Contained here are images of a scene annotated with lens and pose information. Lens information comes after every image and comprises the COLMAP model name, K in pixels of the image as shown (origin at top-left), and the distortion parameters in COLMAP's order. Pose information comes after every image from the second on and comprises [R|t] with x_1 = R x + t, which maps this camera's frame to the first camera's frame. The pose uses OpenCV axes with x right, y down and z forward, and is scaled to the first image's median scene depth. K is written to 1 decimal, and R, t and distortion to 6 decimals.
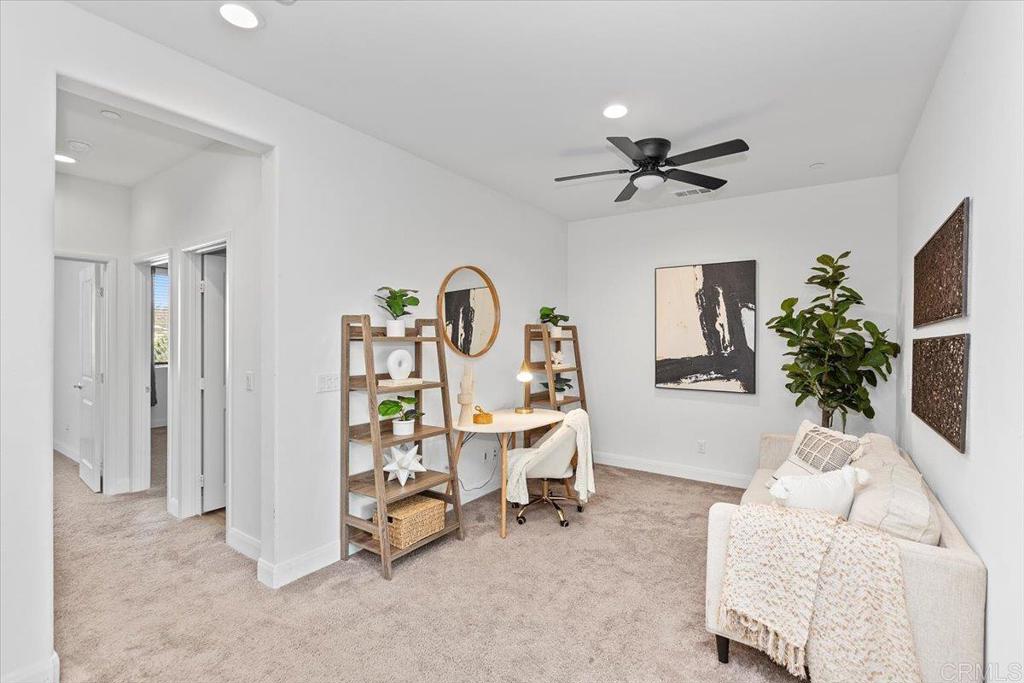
lens RADIAL K [[462.4, 0, 518.3], [0, 462.4, 344.3], [0, 0, 1]] dist [0.004892, 0.000015]
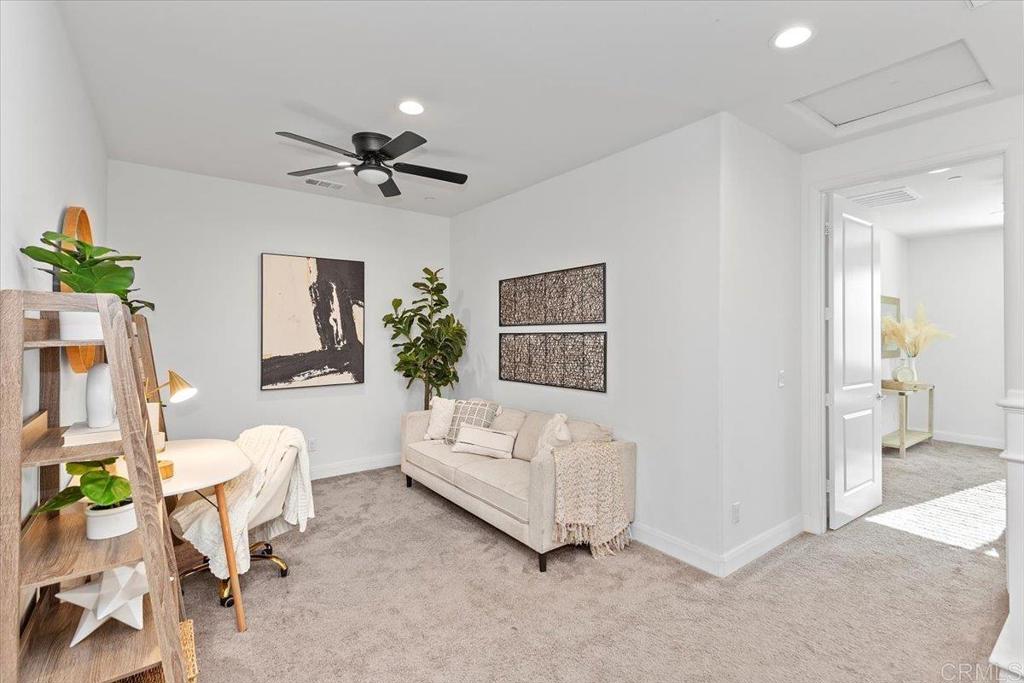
lens RADIAL K [[462.4, 0, 519.2], [0, 462.4, 332.3], [0, 0, 1]] dist [0.004892, 0.000015]
pose [[0.320716, -0.012413, 0.947094, -0.401418], [0.015469, 0.999849, 0.007866, -0.015974], [-0.947049, 0.012128, 0.320859, 0.285745]]
